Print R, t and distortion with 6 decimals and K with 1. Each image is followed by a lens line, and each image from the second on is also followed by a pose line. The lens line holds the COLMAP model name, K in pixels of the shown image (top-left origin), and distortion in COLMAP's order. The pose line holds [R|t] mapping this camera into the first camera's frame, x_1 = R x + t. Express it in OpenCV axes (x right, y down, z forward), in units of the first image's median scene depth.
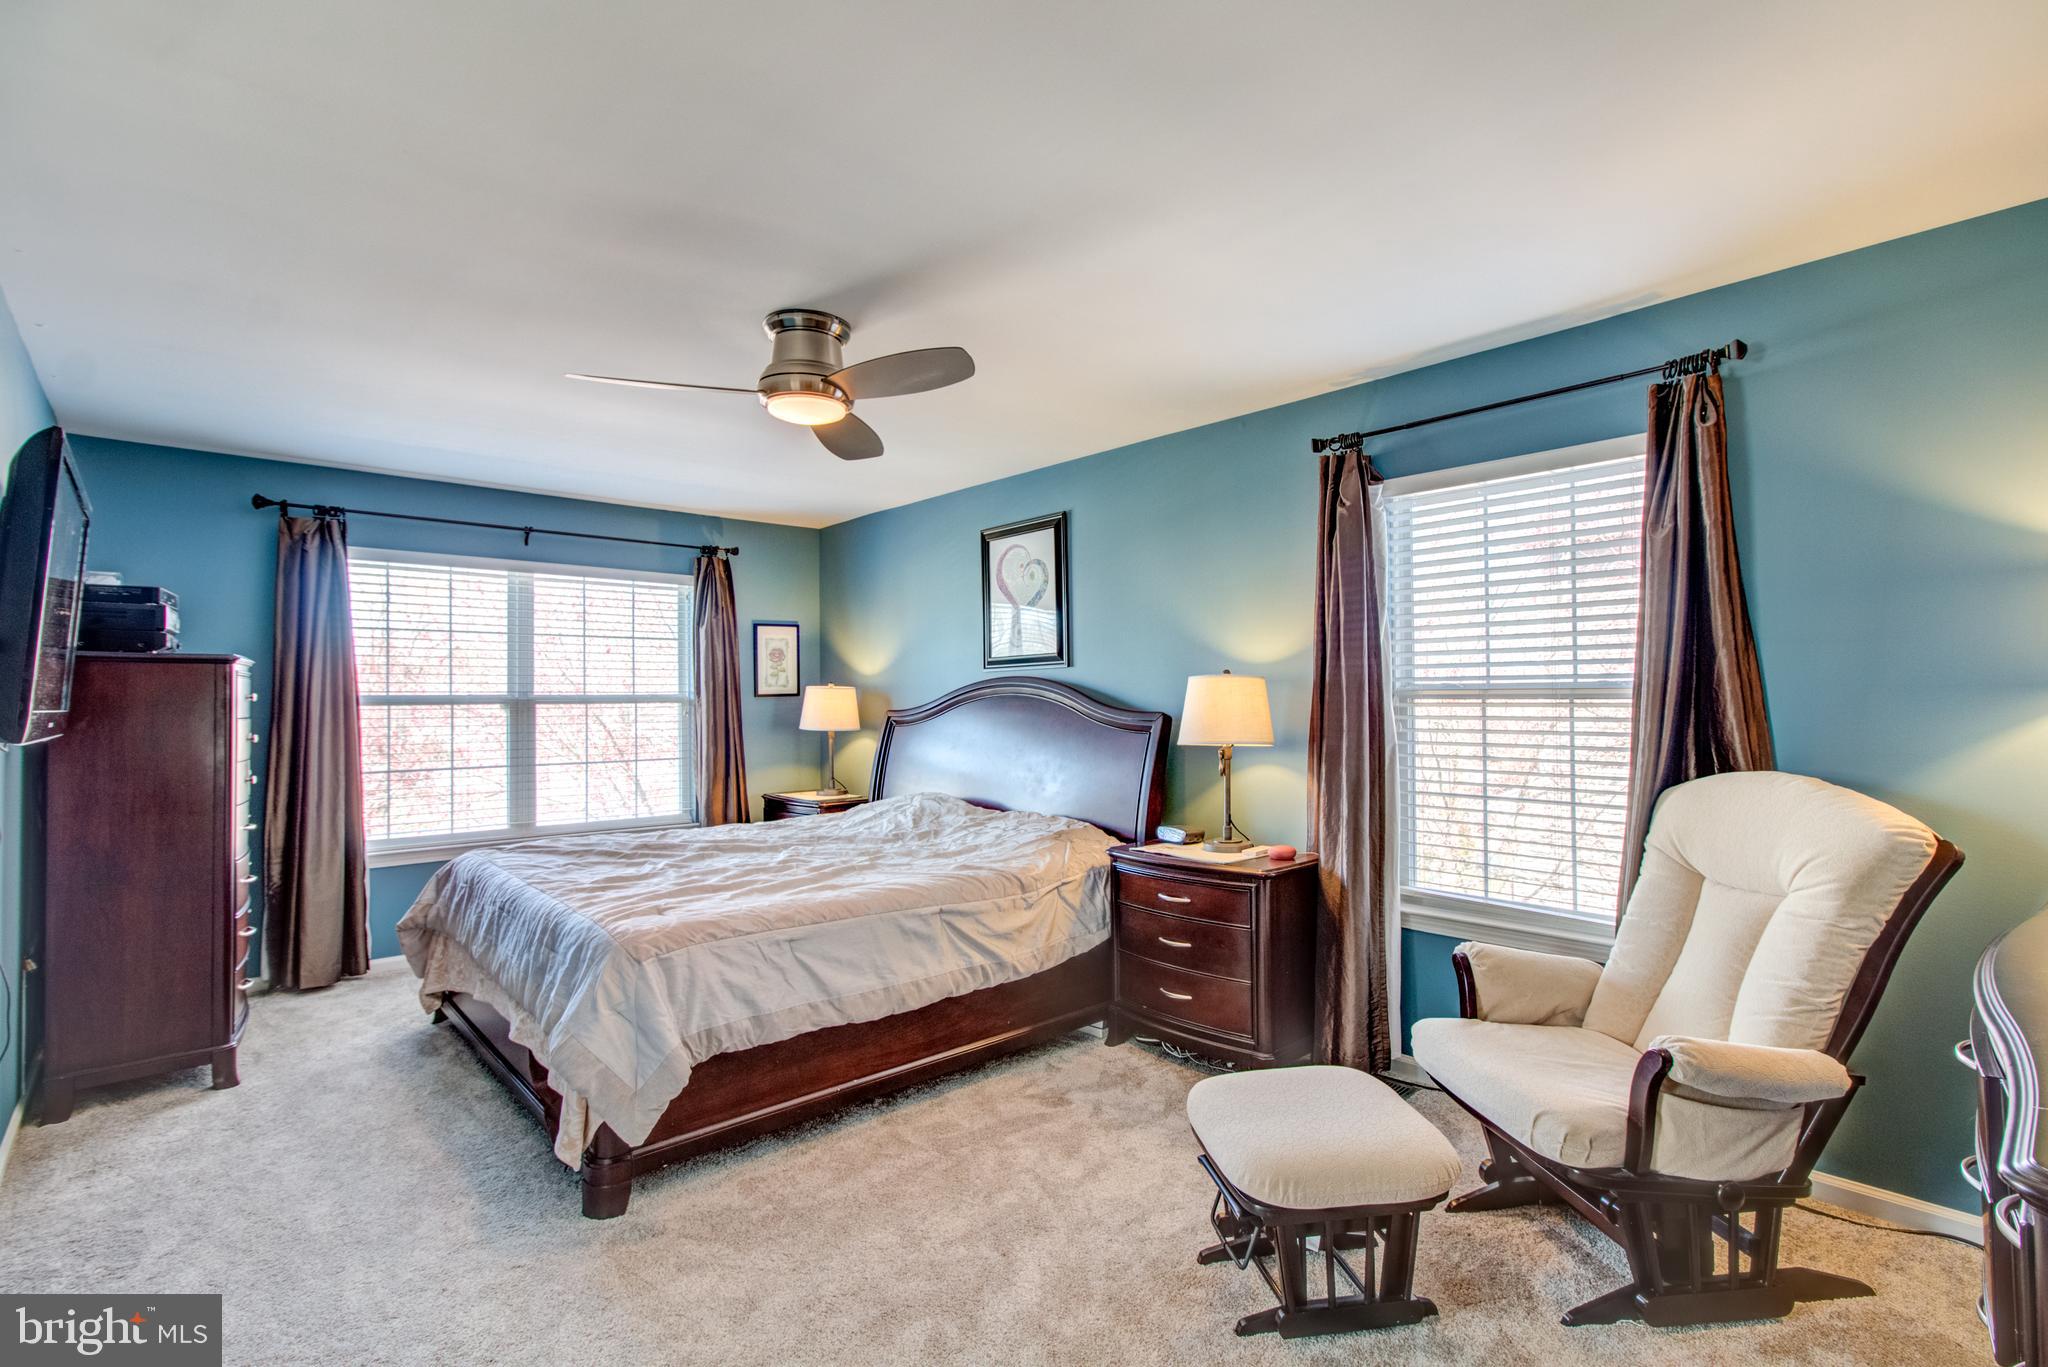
lens RADIAL K [[943.6, 0, 1029.4], [0, 943.6, 702.3], [0, 0, 1]] dist [0.000771, 0.000672]
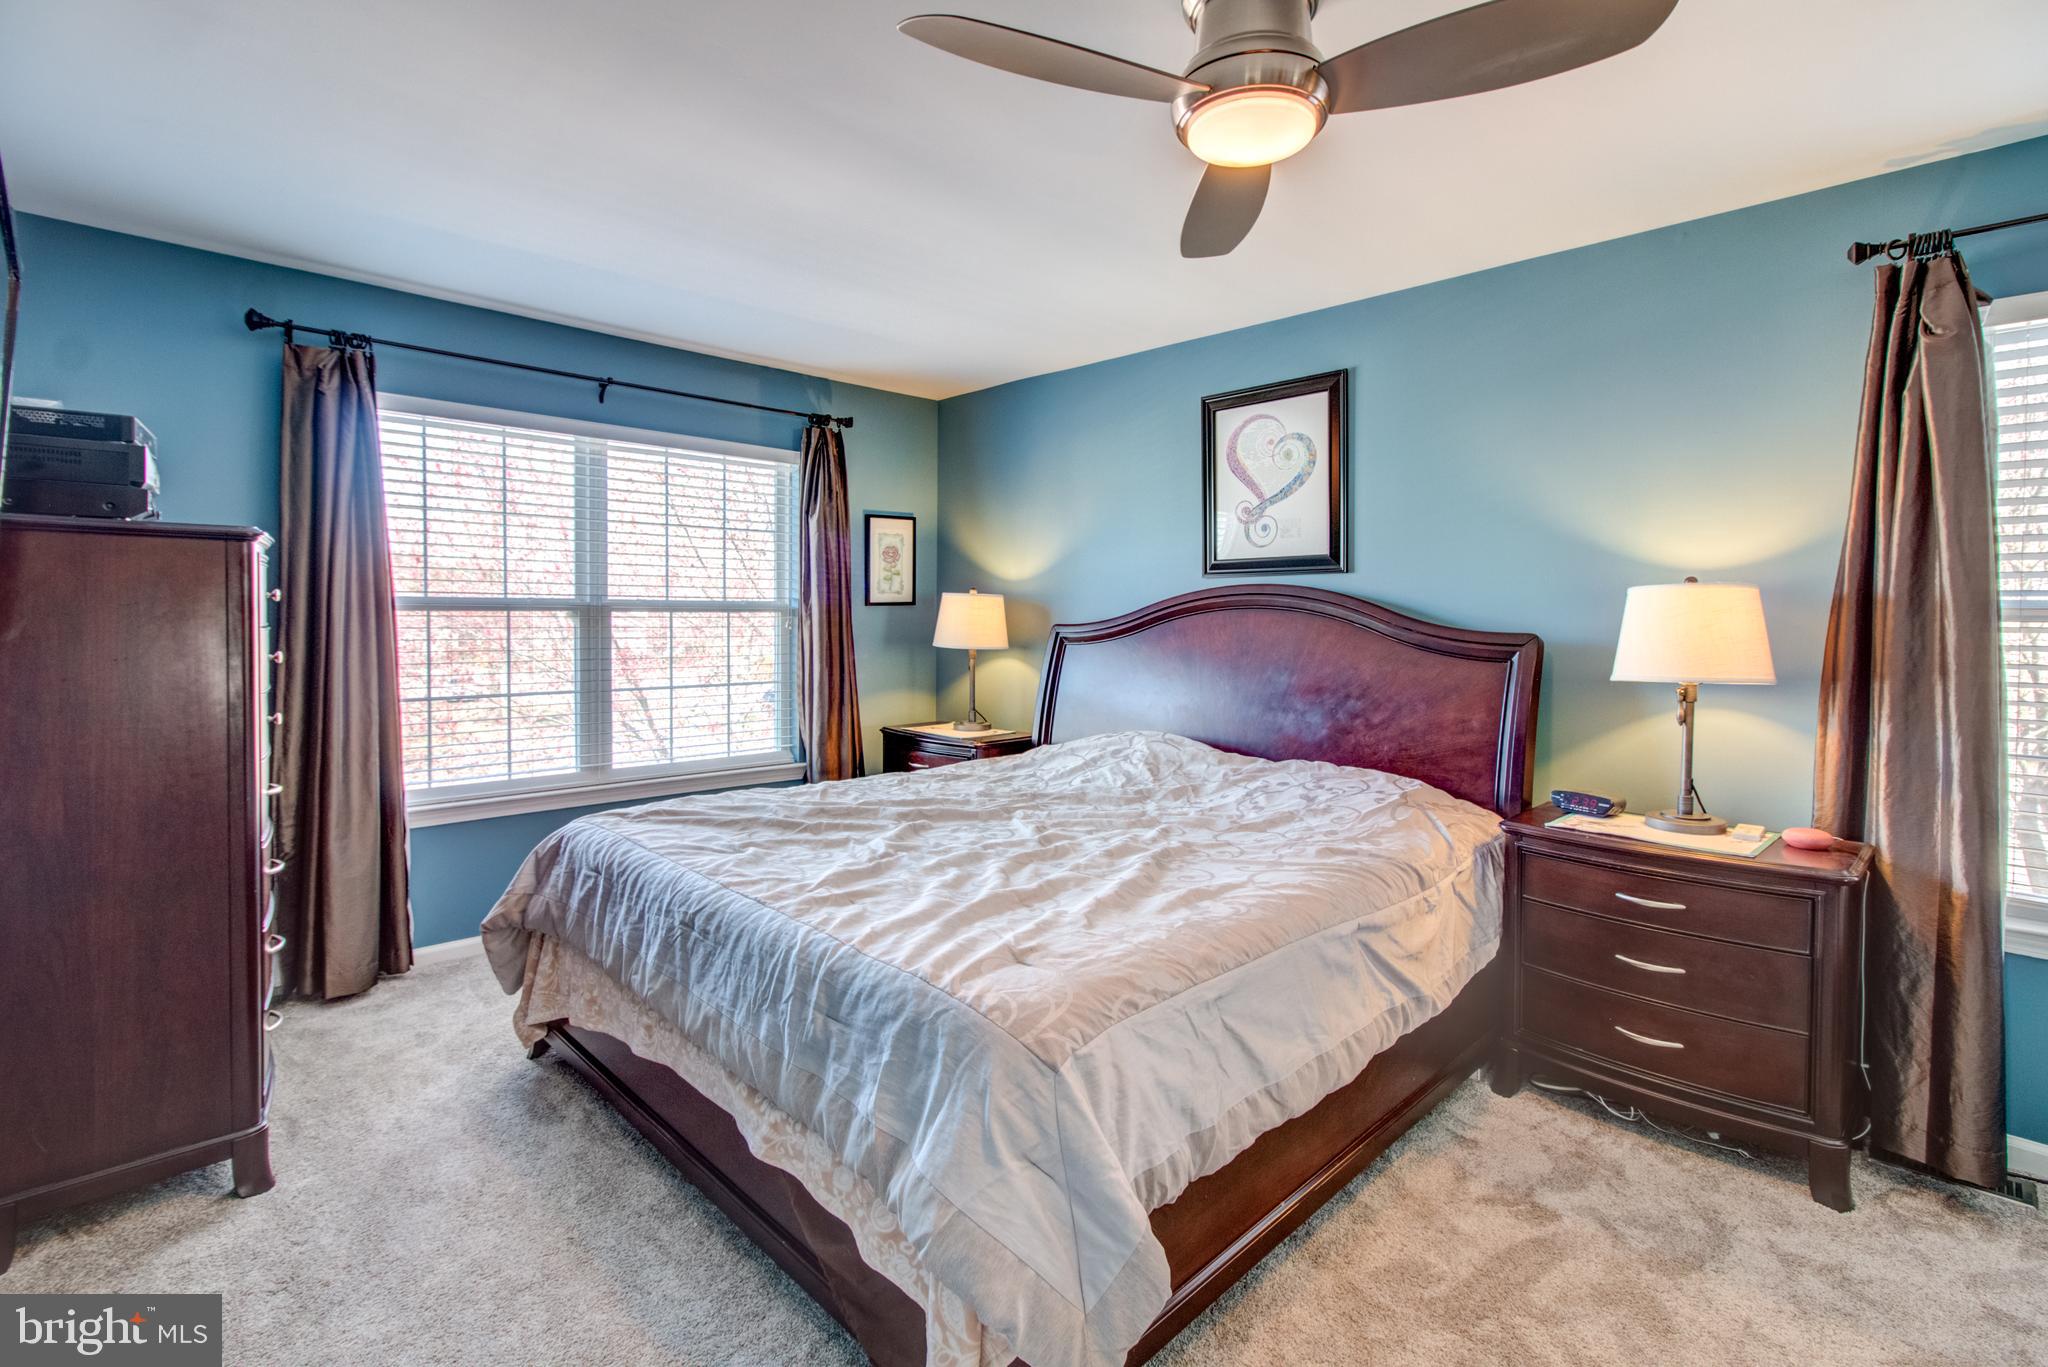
lens RADIAL K [[962.4, 0, 1039.9], [0, 962.4, 651.5], [0, 0, 1]] dist [-0.003080, 0.000662]
pose [[0.998984, 0.011925, 0.043452, -0.288808], [-0.013494, 0.999261, 0.035994, 0.002781], [-0.042991, -0.036544, 0.998407, 0.277054]]
